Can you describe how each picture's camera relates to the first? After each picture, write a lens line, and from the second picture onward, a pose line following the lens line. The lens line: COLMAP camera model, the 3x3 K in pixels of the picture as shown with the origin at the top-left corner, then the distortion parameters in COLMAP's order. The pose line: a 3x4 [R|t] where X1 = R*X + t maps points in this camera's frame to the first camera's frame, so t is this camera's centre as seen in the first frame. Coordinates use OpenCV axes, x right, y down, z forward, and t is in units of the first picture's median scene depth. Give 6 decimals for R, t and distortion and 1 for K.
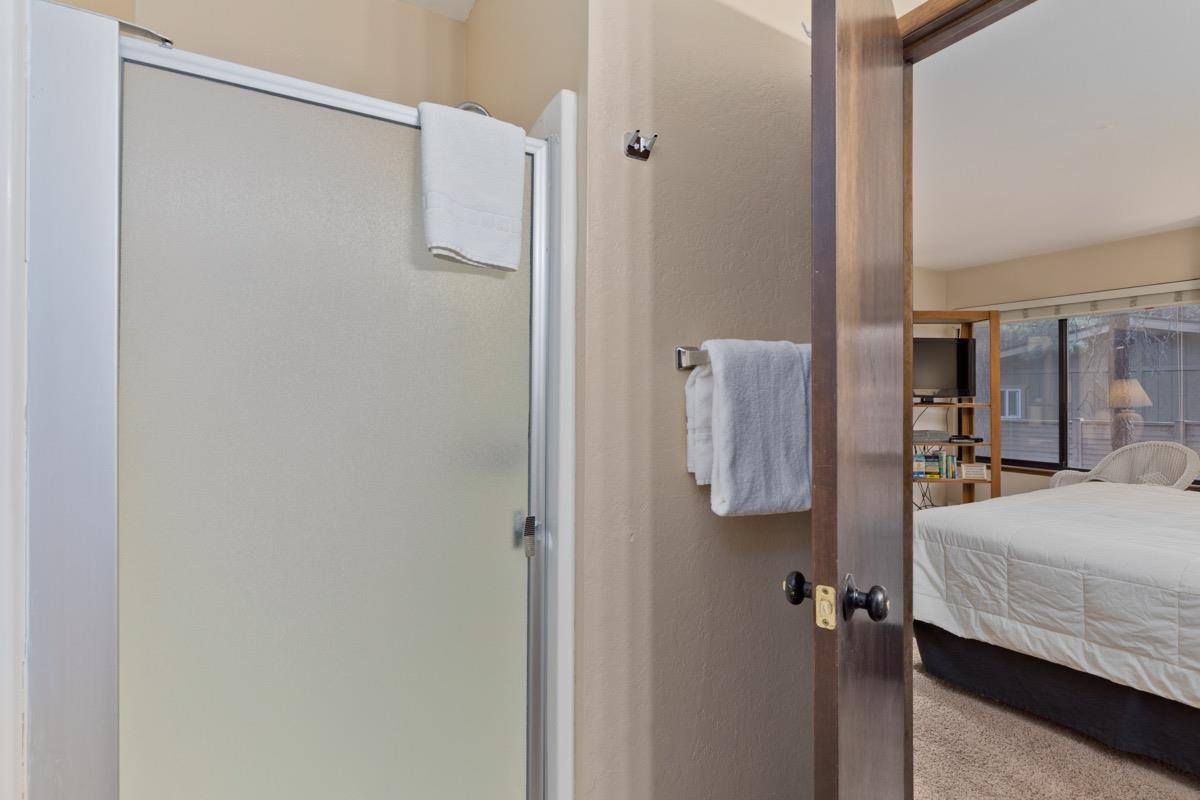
lens RADIAL K [[585.0, 0, 610.7], [0, 585.0, 383.4], [0, 0, 1]] dist [-0.002451, 0.001312]
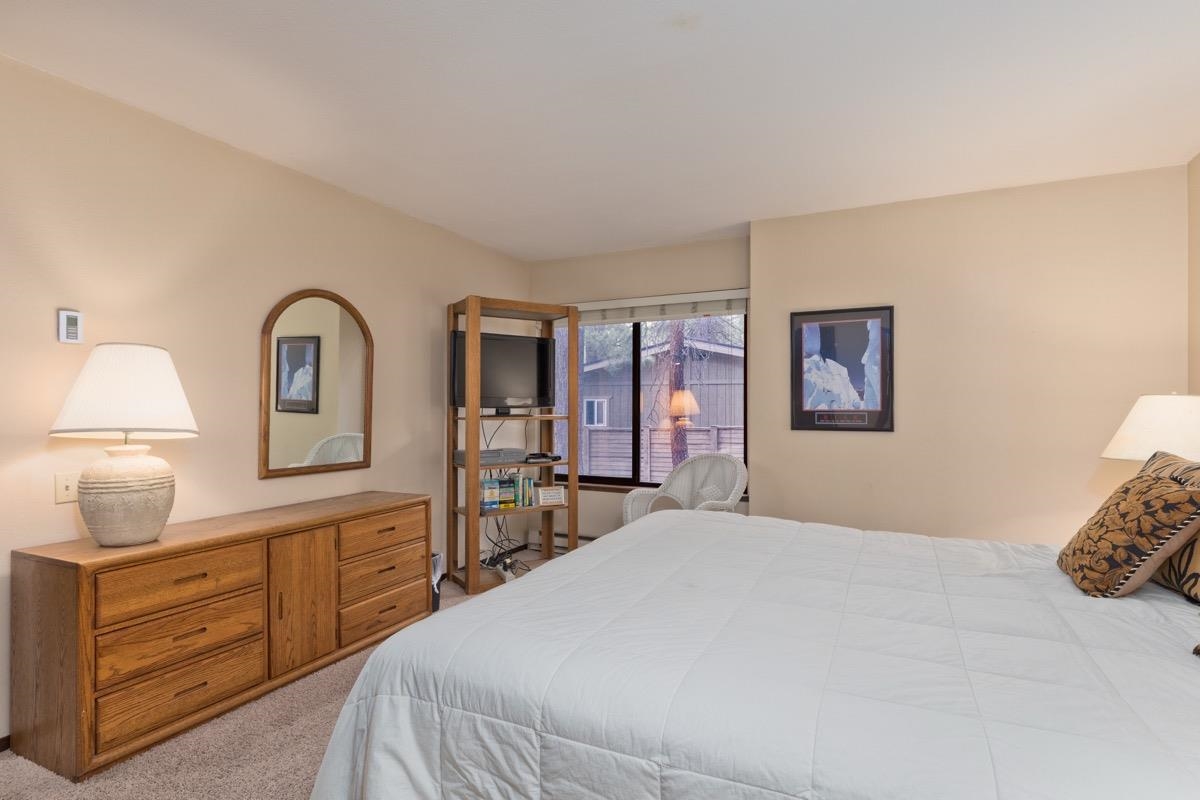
lens RADIAL K [[585.0, 0, 600.1], [0, 585.0, 399.1], [0, 0, 1]] dist [-0.002451, 0.001312]
pose [[0.828677, 0.001347, 0.559725, 0.203383], [-0.005931, 0.999962, 0.006374, 0.005536], [-0.559696, -0.008601, 0.828654, 0.258573]]
